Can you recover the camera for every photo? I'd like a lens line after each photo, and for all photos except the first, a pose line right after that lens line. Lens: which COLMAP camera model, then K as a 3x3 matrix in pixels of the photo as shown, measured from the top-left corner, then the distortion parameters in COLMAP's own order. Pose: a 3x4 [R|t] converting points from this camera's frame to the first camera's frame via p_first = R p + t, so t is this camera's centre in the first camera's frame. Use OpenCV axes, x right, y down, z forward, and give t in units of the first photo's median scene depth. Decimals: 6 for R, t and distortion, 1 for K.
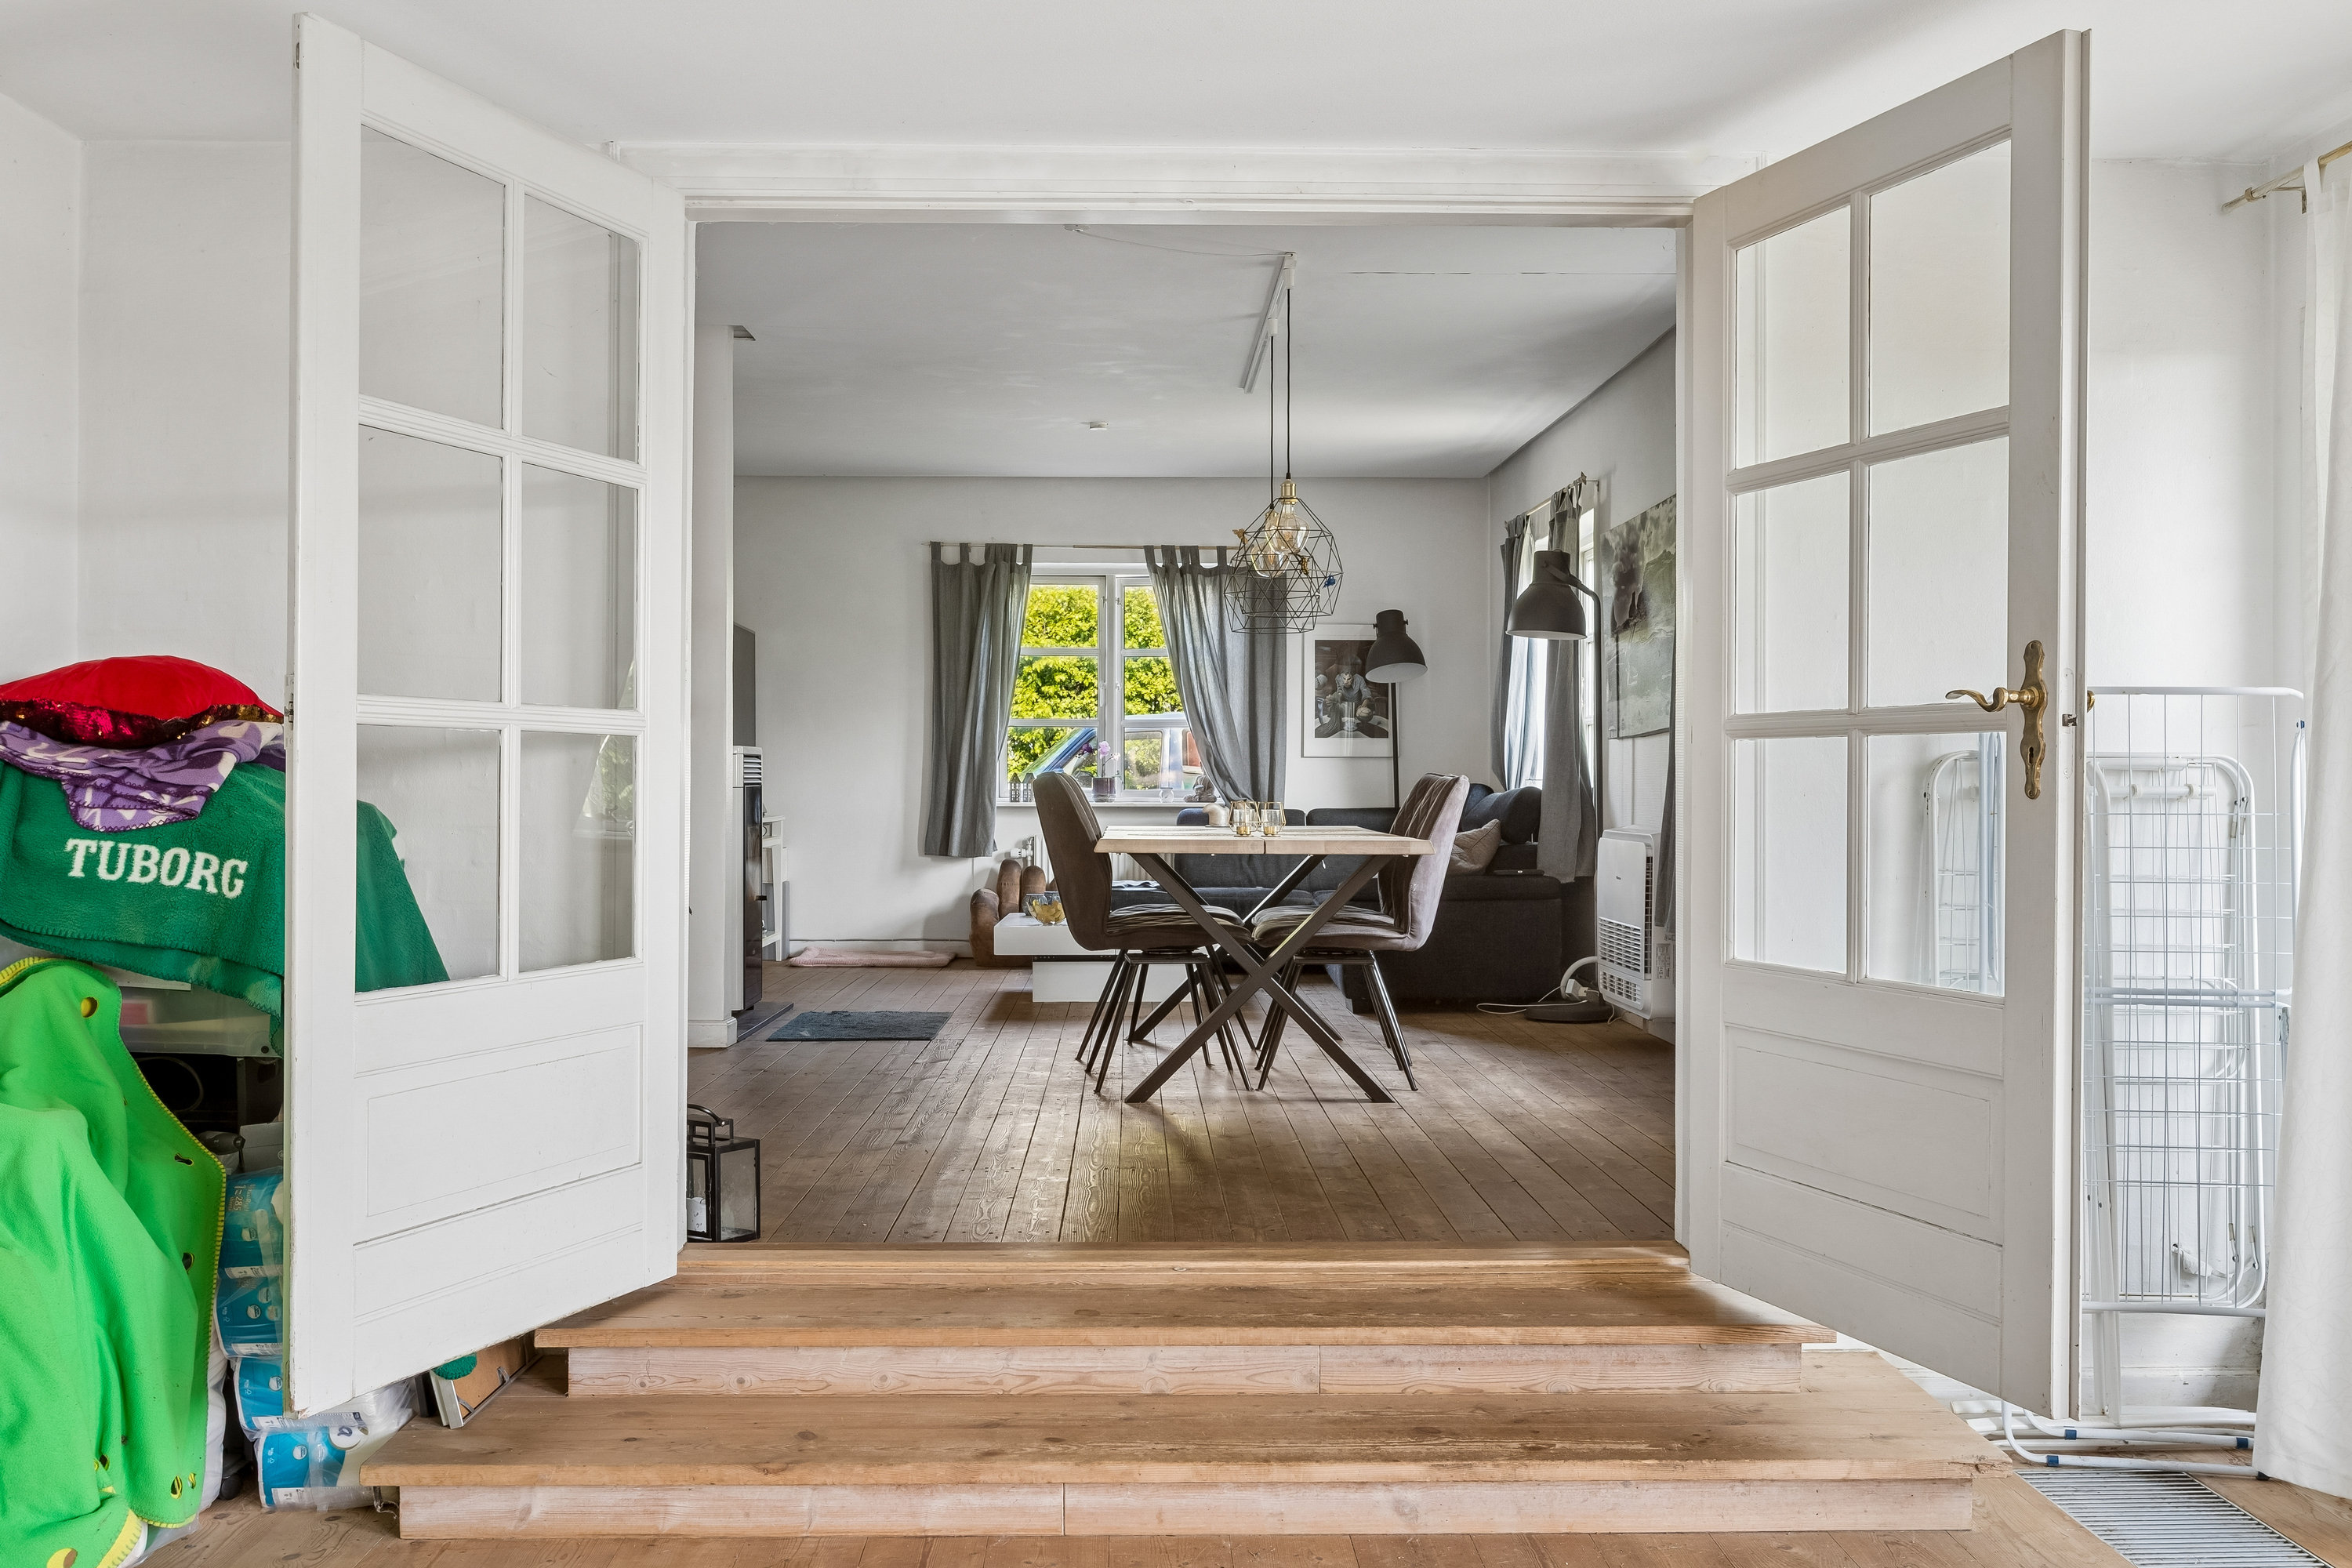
lens RADIAL K [[2167.8, 0, 1171.1], [0, 2167.8, 784.9], [0, 0, 1]] dist [0.003940, 0.000000]
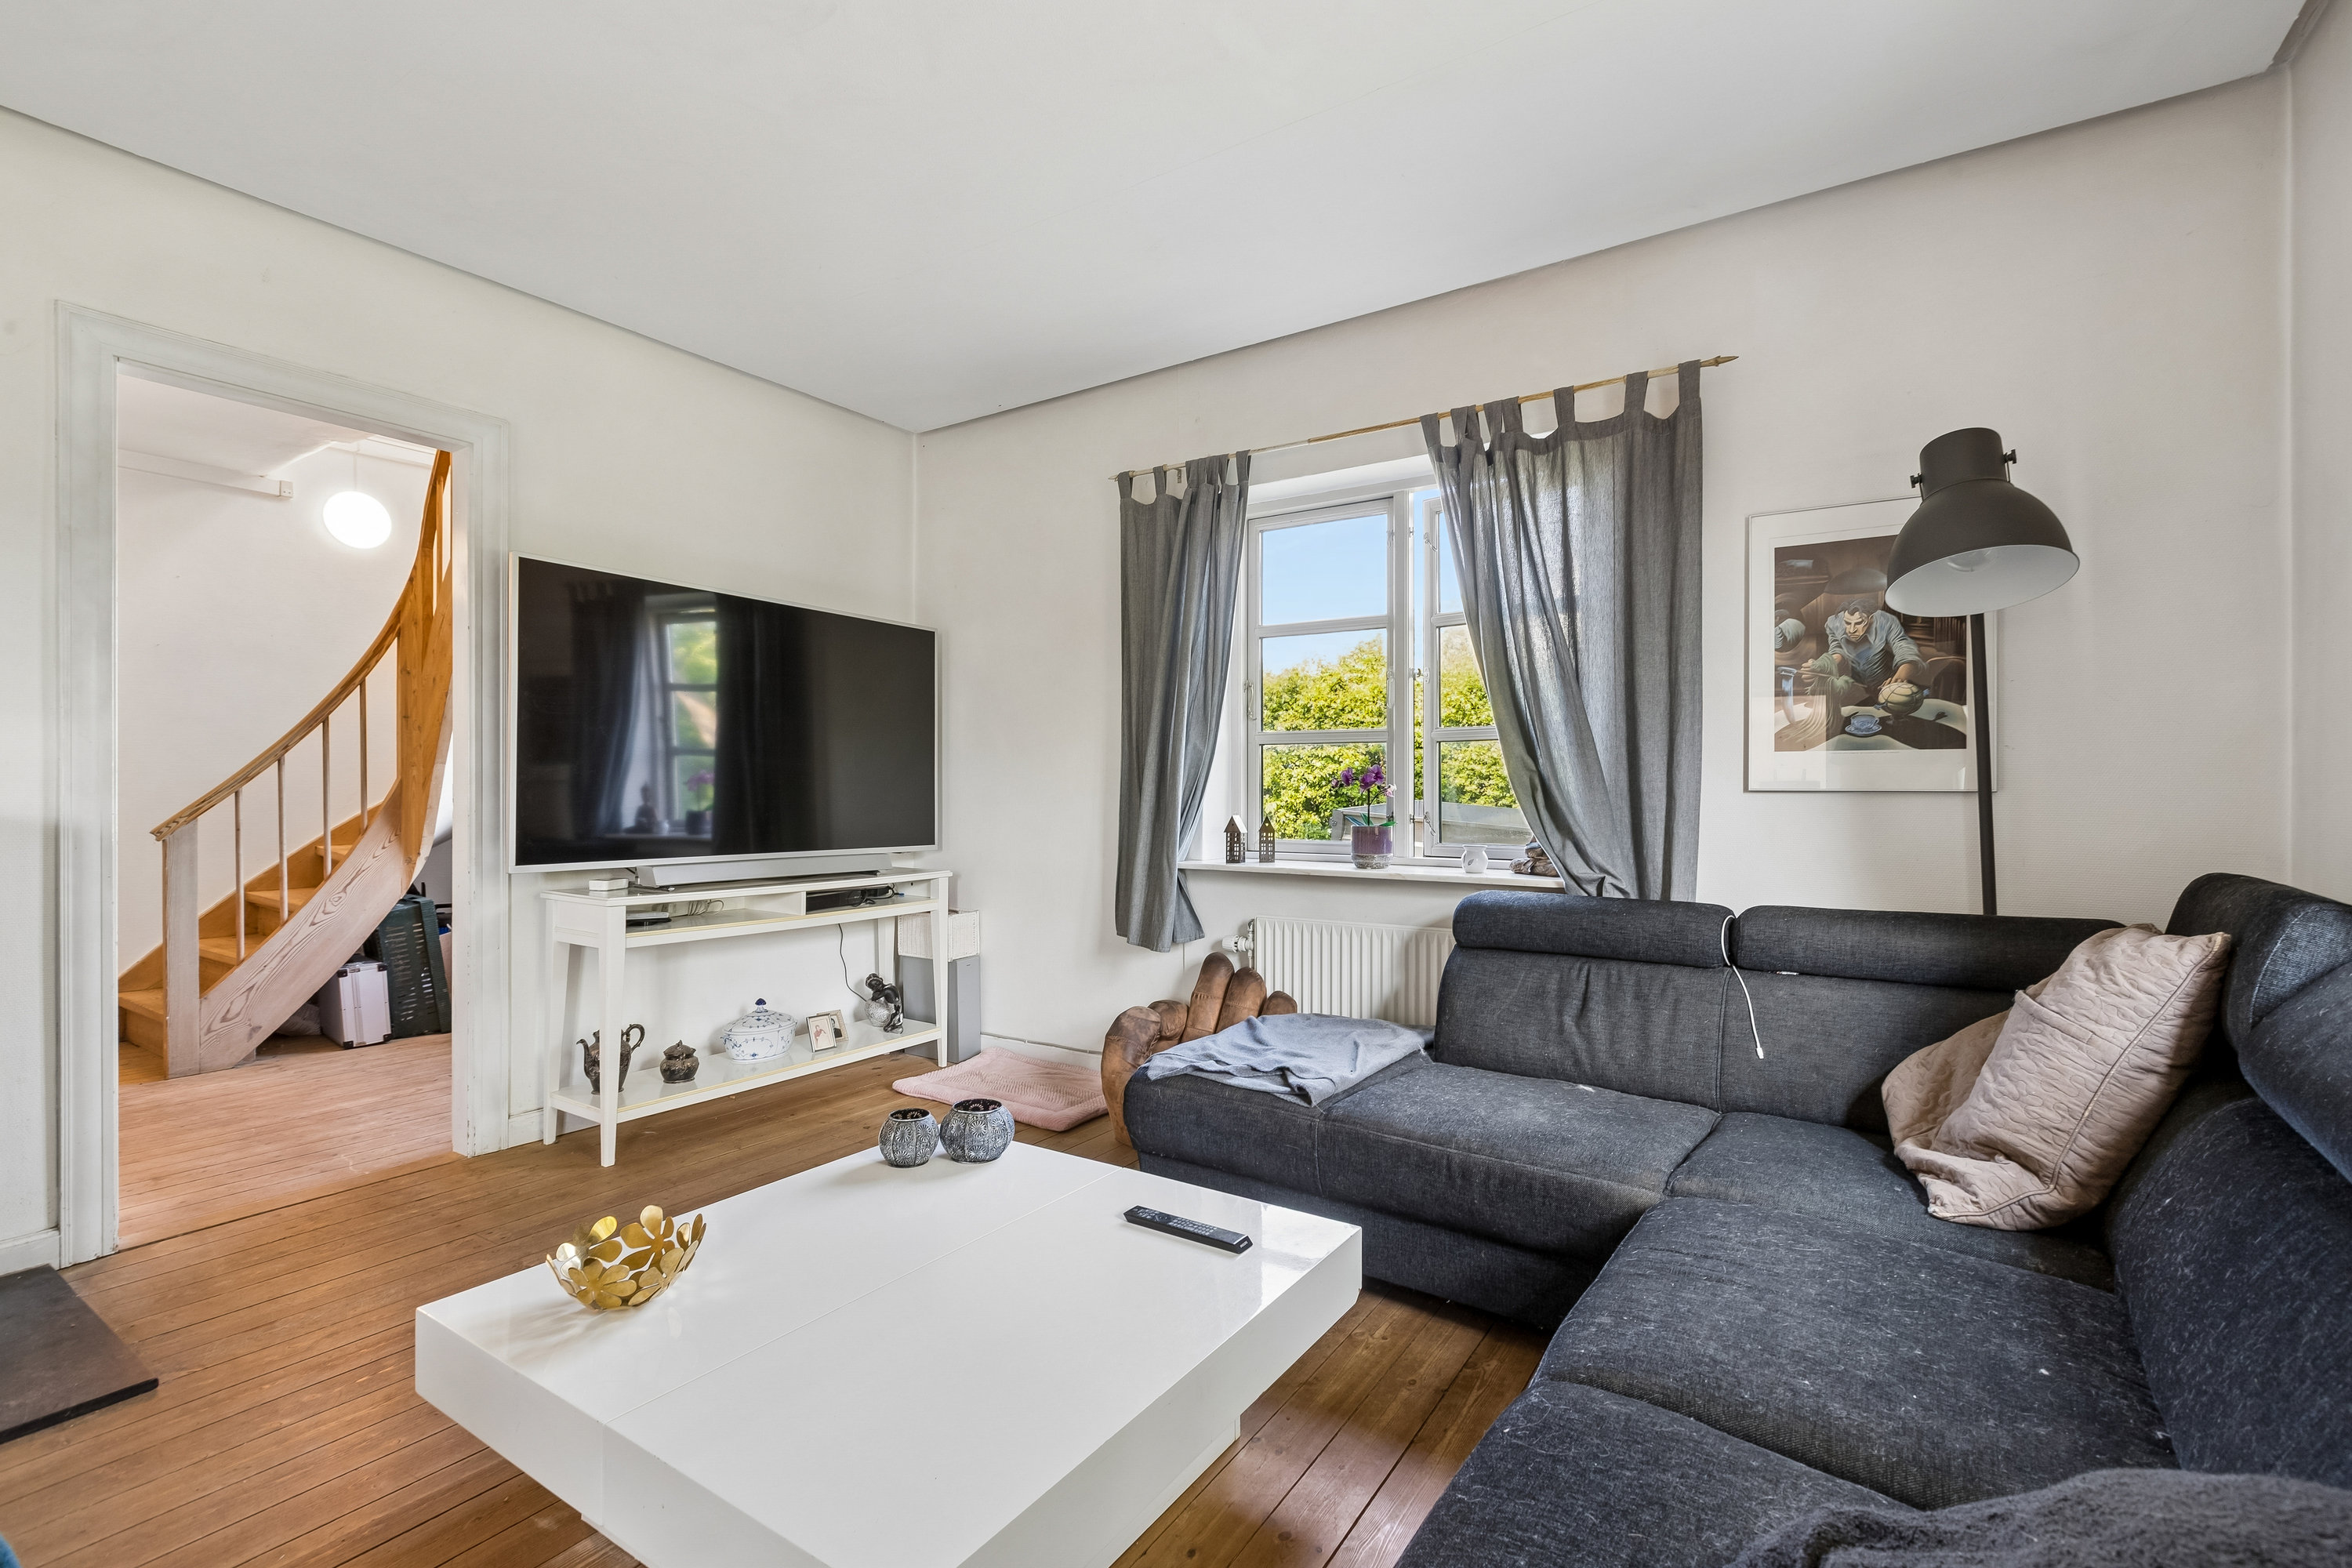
lens RADIAL K [[1062.3, 0, 1166.2], [0, 1062.3, 790.0], [0, 0, 1]] dist [0.001299, -0.000644]
pose [[0.823933, -0.001861, -0.566685, 0.112746], [-0.000048, 0.999994, -0.003354, -0.015778], [0.566688, 0.002790, 0.823928, 0.928694]]
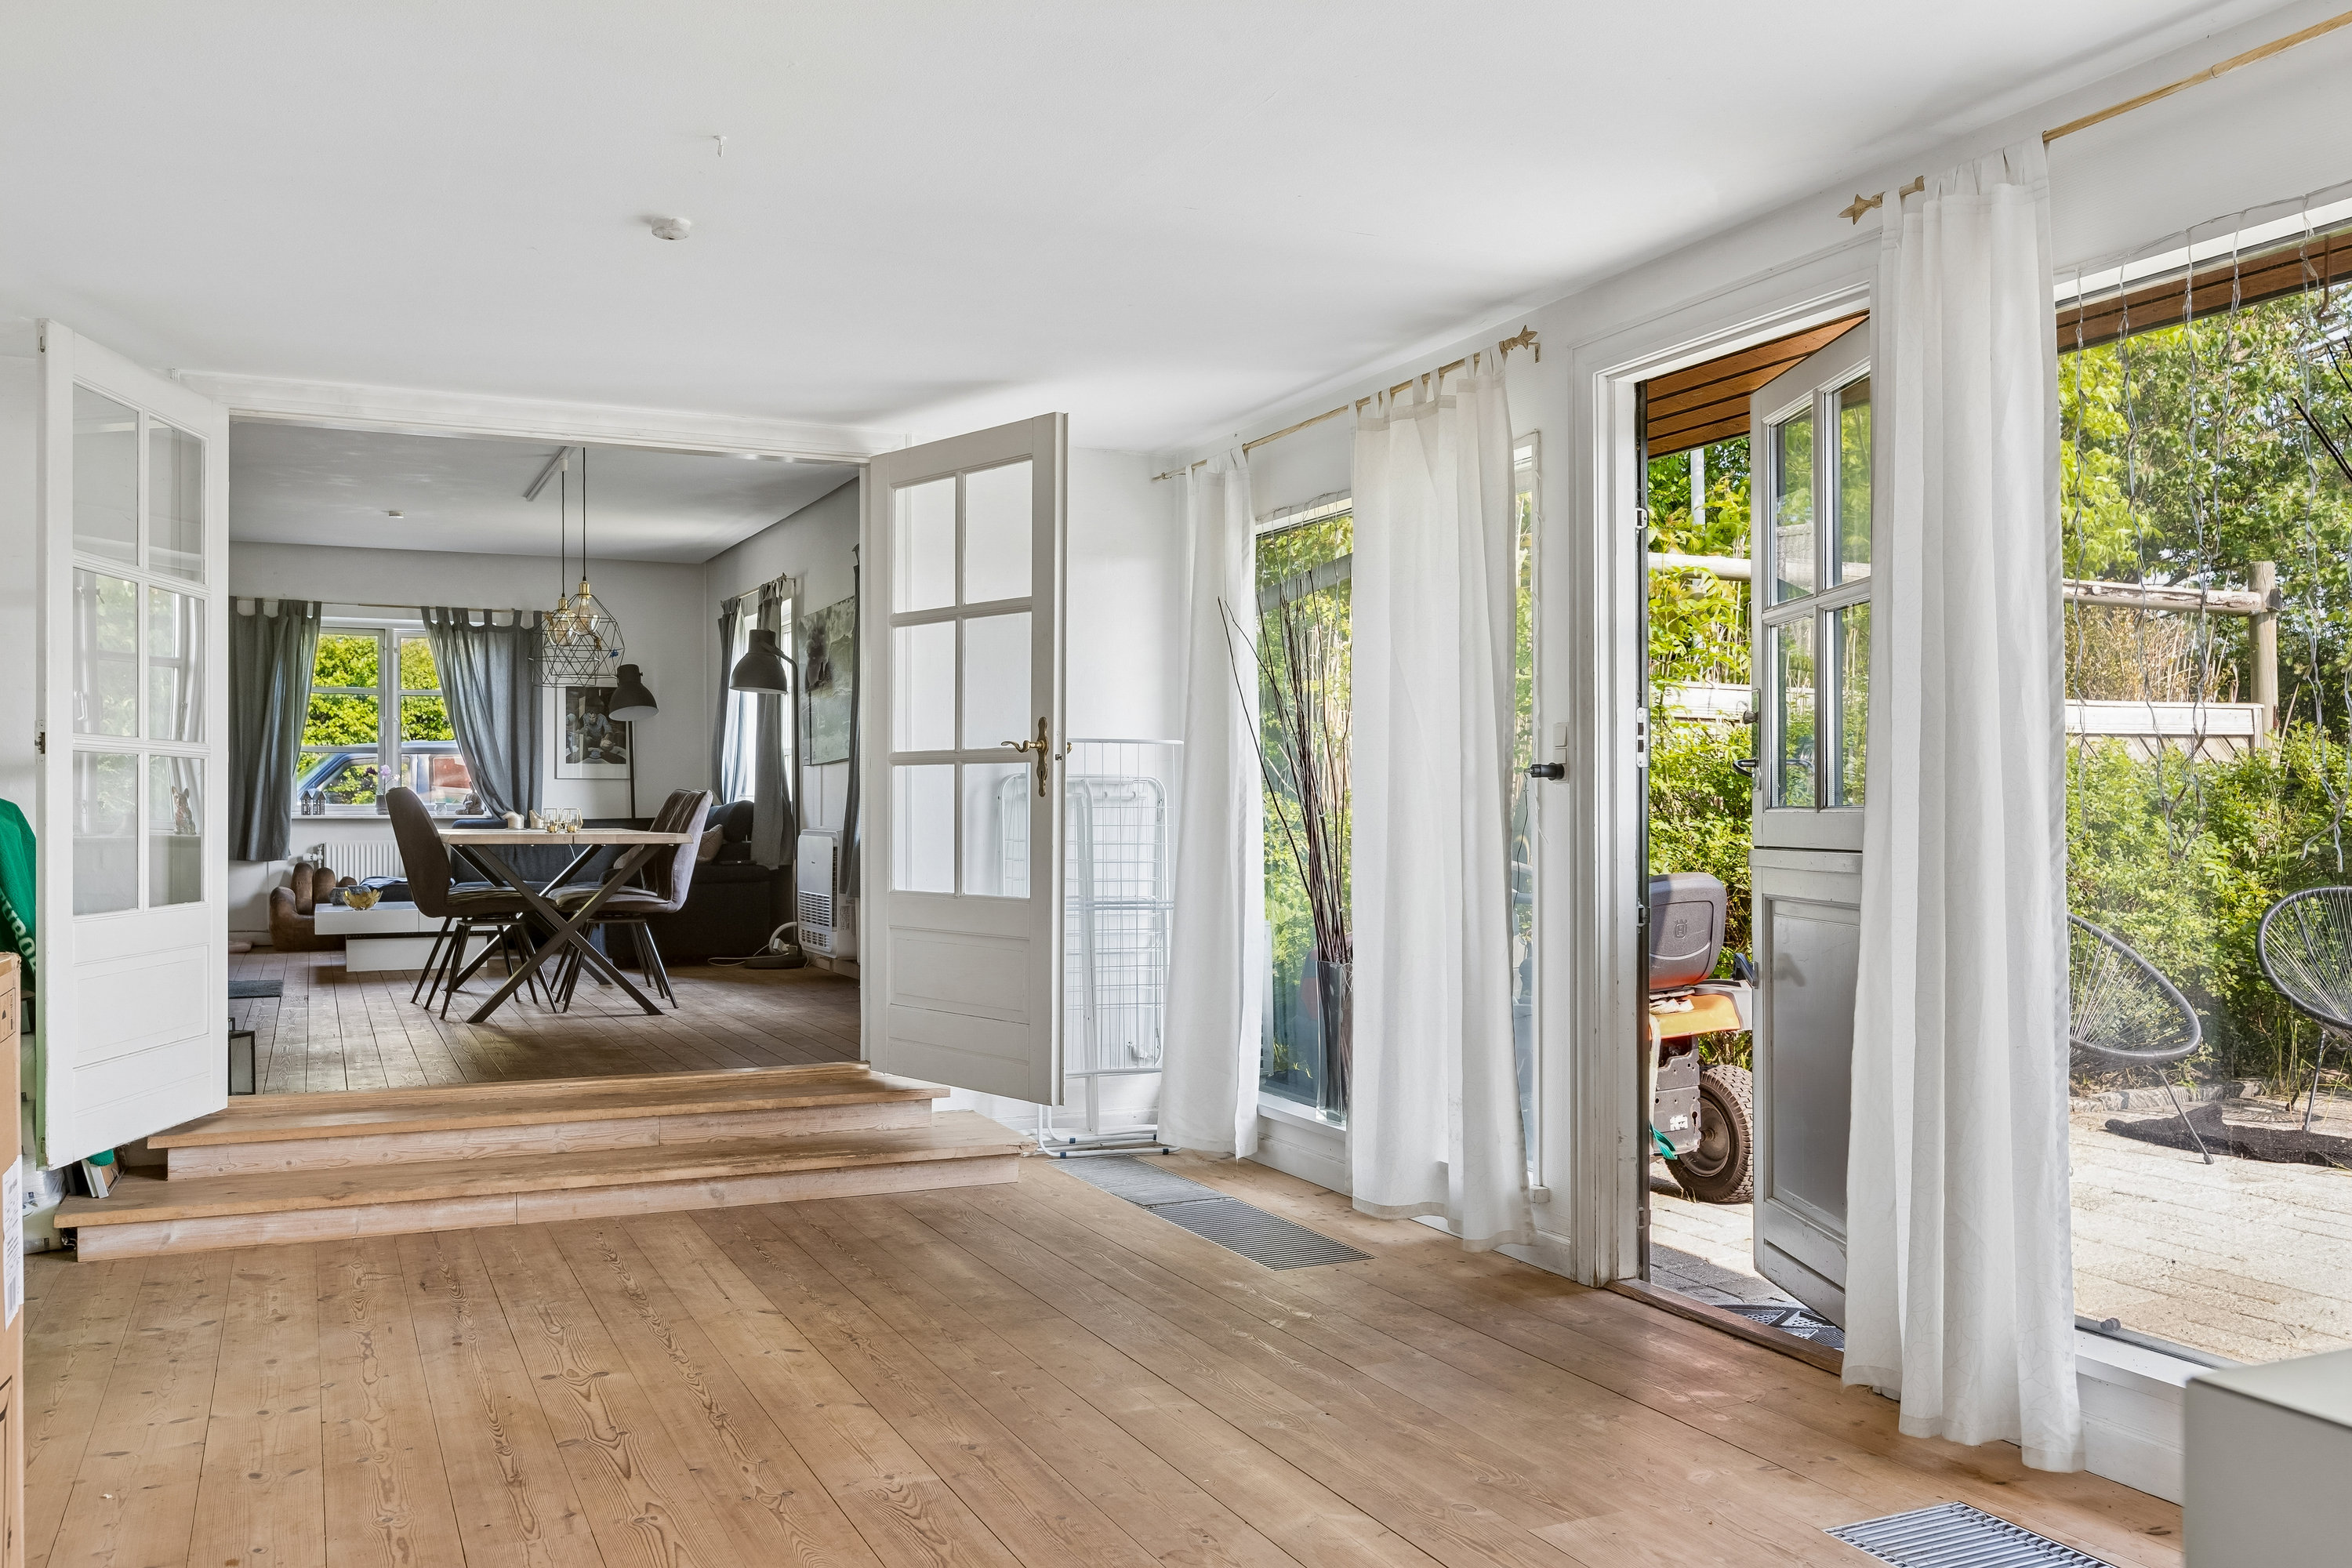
lens RADIAL K [[1946.4, 0, 1182.6], [0, 1946.4, 821.3], [0, 0, 1]] dist [-0.003505, 0.007433]
pose [[0.919277, -0.004754, 0.393583, -0.063435], [0.001985, 0.999970, 0.007443, 0.005474], [-0.393607, -0.006061, 0.919259, -0.234590]]
